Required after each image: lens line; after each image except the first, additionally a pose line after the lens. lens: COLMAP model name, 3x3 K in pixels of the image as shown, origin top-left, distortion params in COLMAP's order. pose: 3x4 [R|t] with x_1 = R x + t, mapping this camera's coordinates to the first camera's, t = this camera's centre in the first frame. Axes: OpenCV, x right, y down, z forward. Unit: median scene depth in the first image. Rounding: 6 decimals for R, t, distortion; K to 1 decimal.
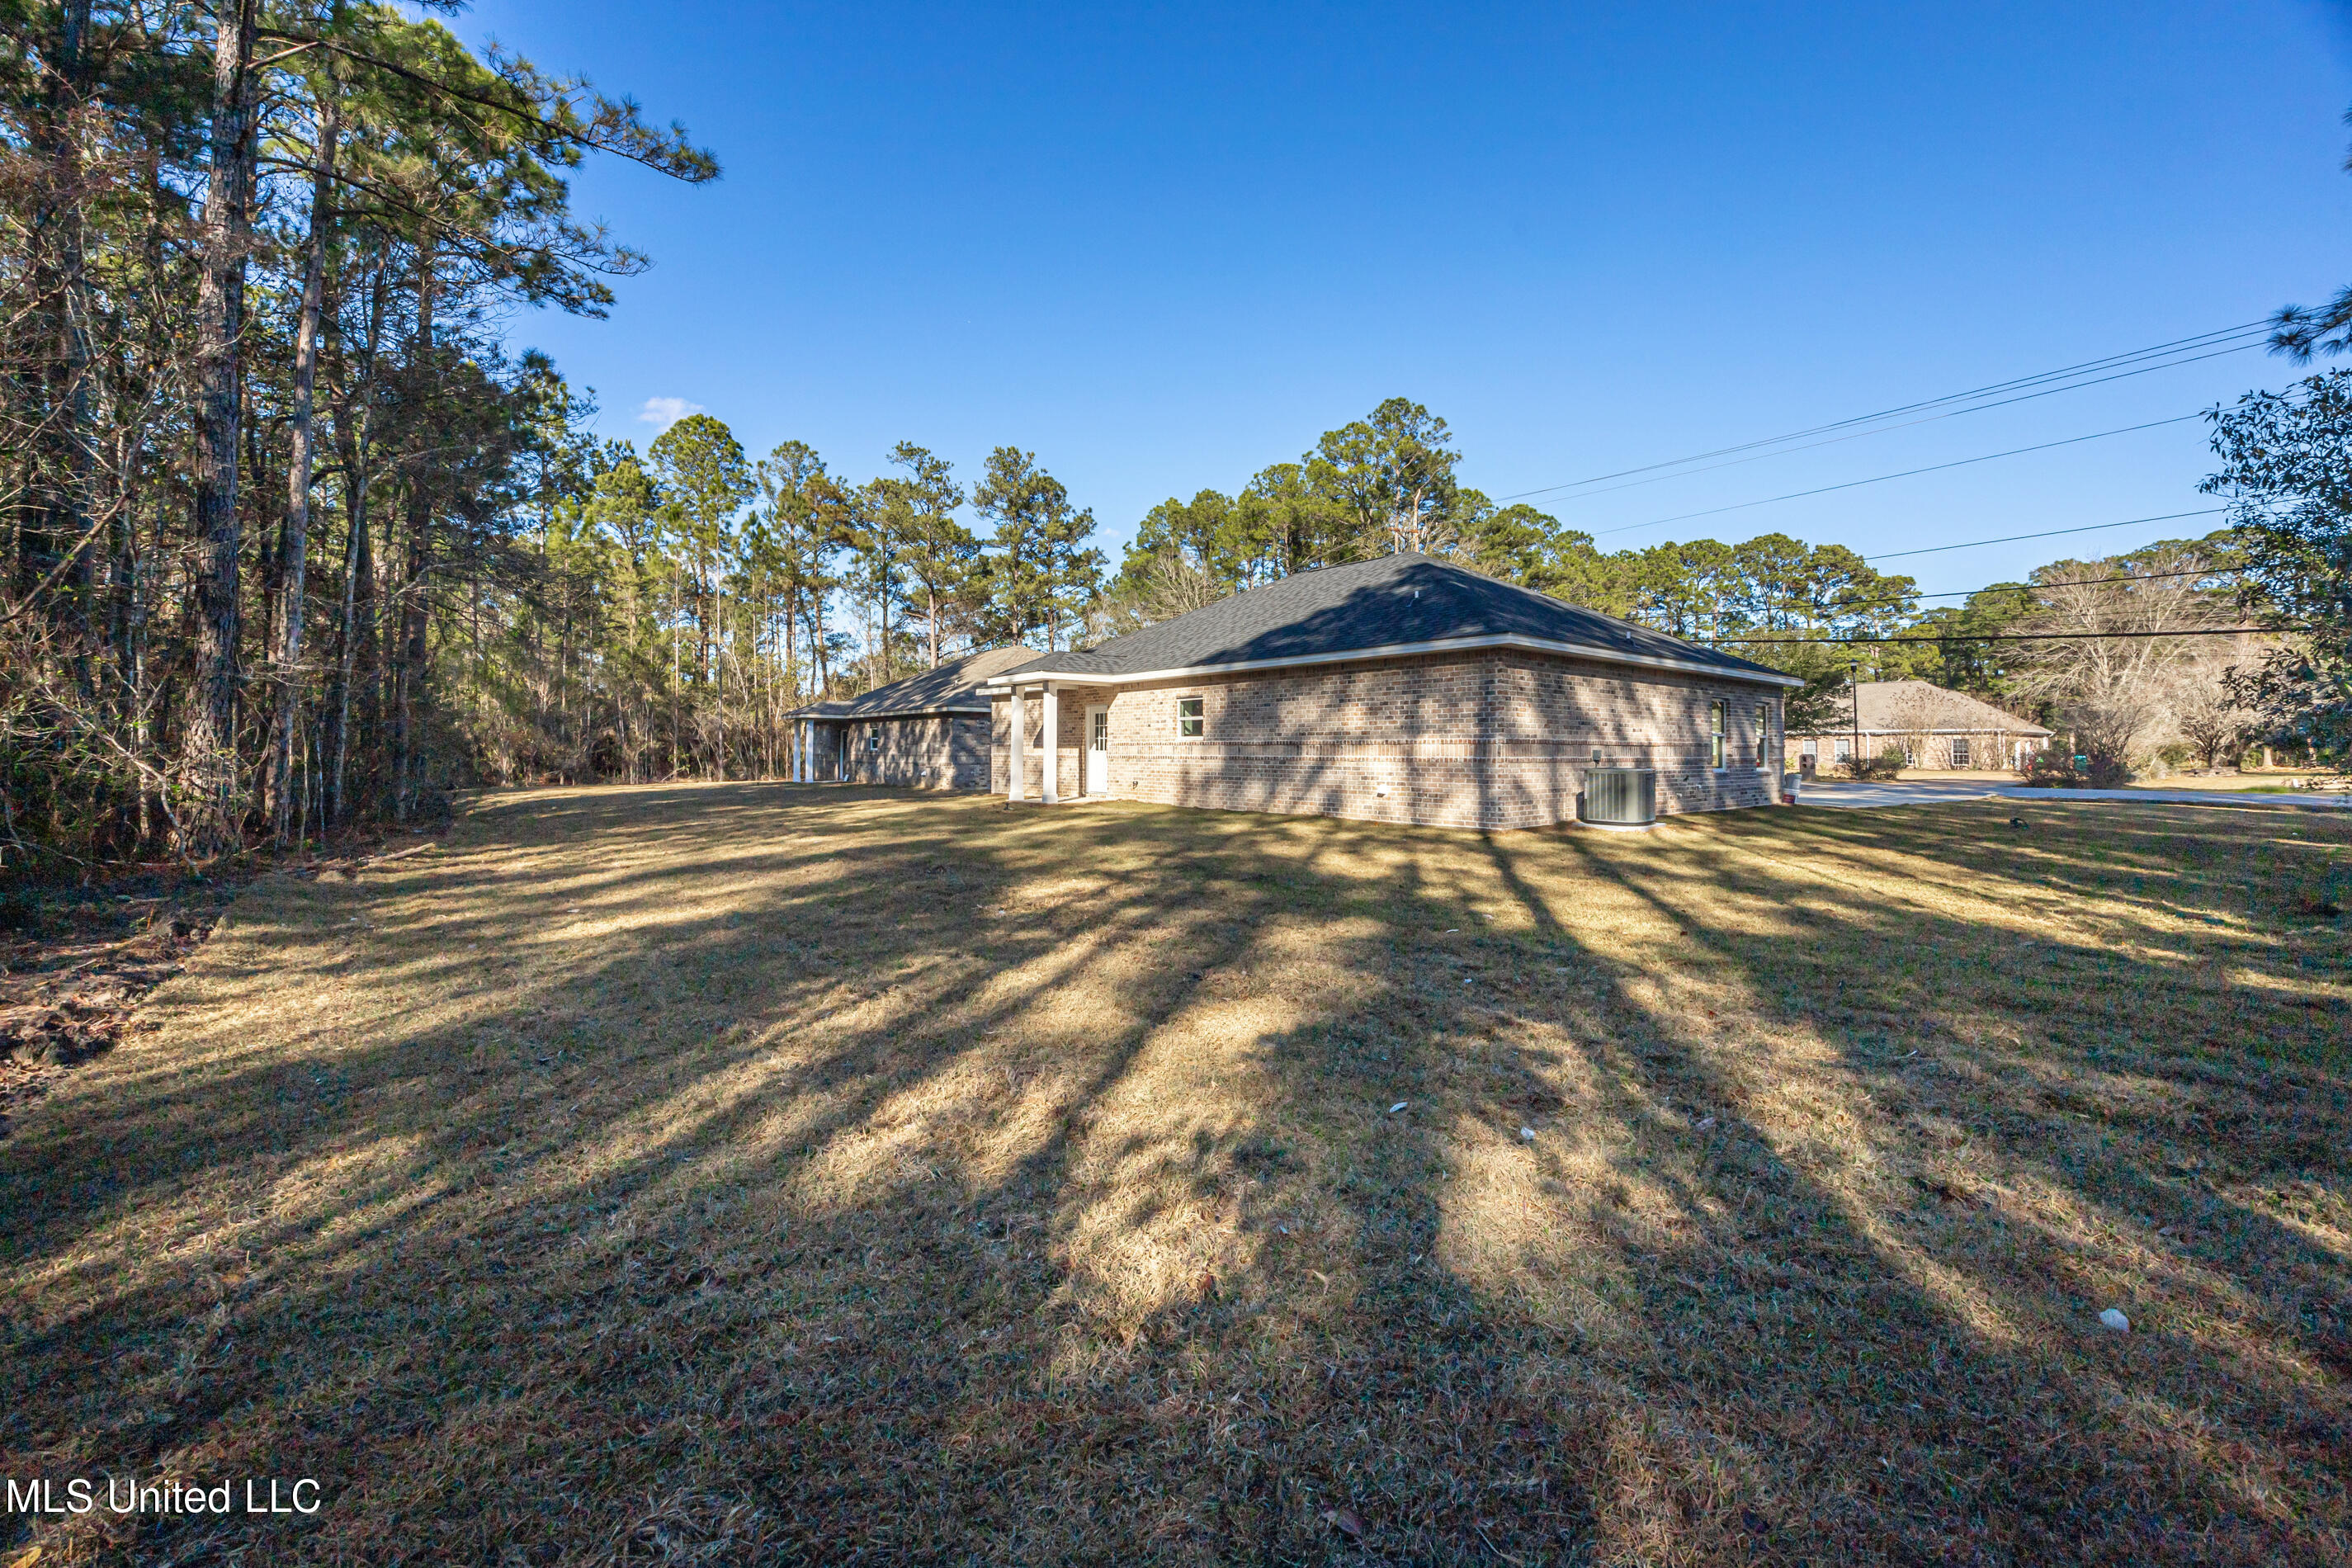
lens RADIAL K [[941.7, 0, 1176.0], [0, 941.7, 784.0], [0, 0, 1]] dist [-0.000153, -0.000250]
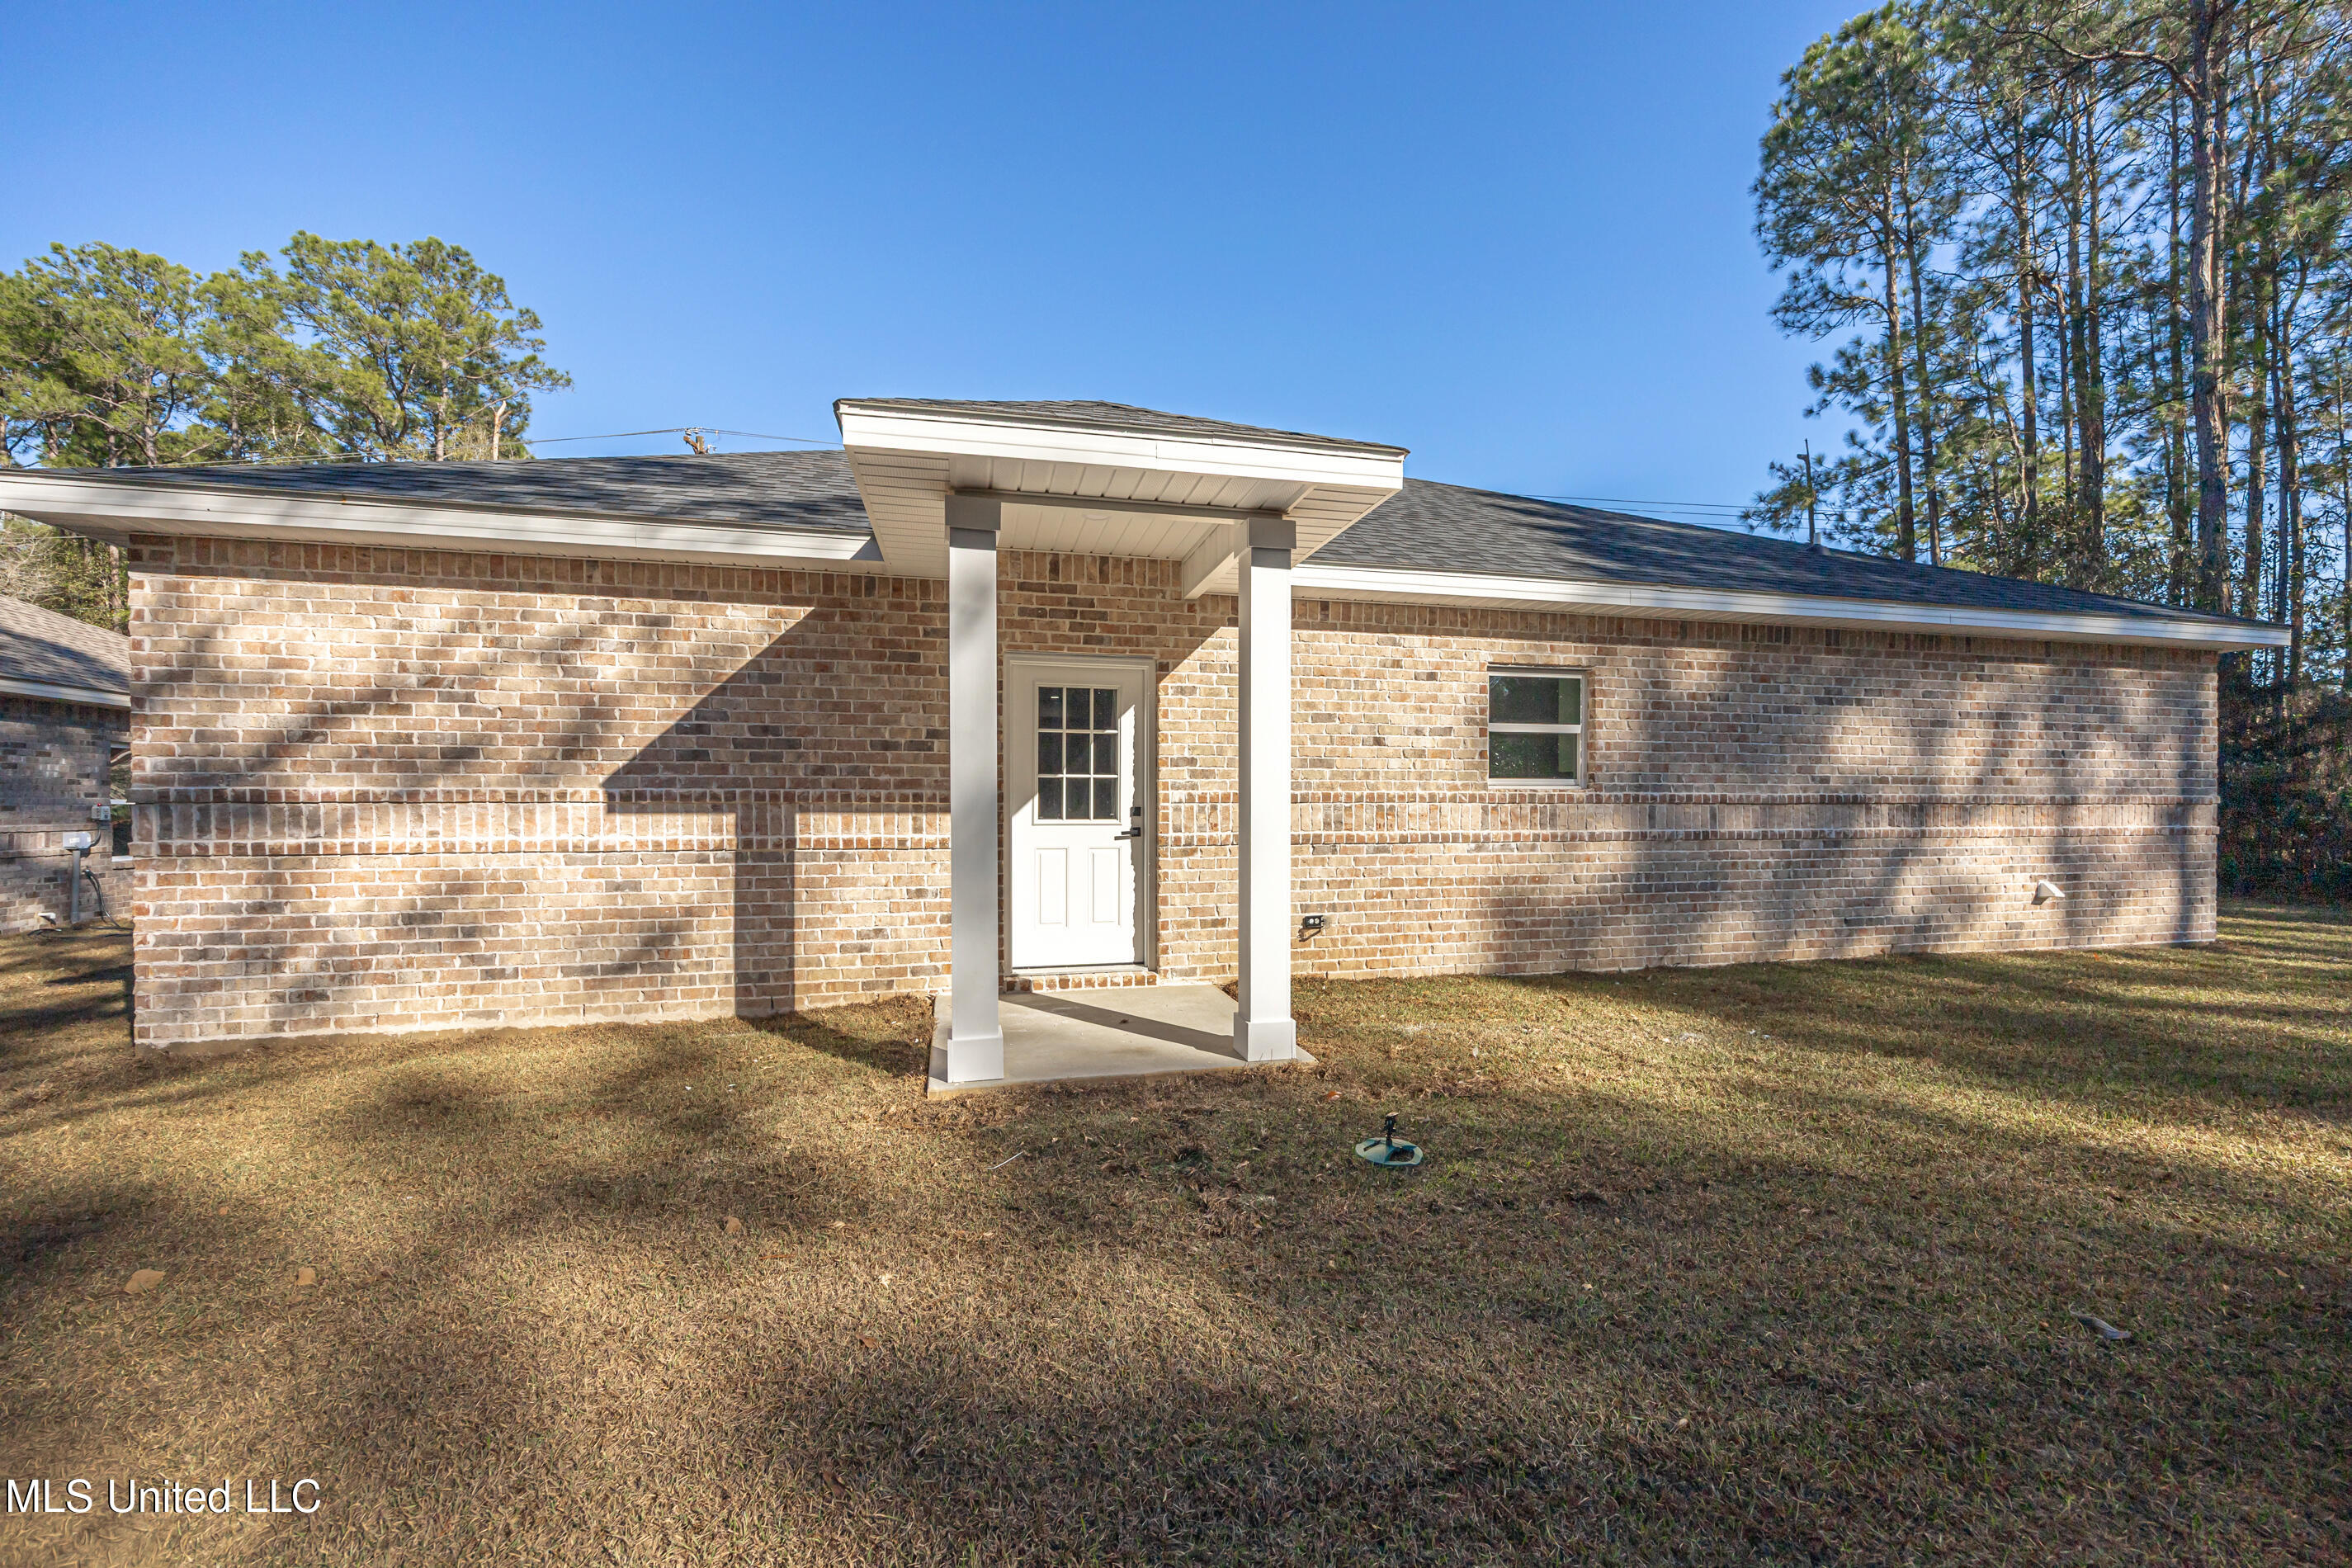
lens RADIAL K [[934.7, 0, 1162.4], [0, 934.7, 821.4], [0, 0, 1]] dist [-0.000682, 0.000184]
pose [[0.416406, -0.007956, 0.909144, -0.391166], [0.034439, 0.999382, -0.007029, -0.038869], [-0.908526, 0.034237, 0.416423, 1.038574]]
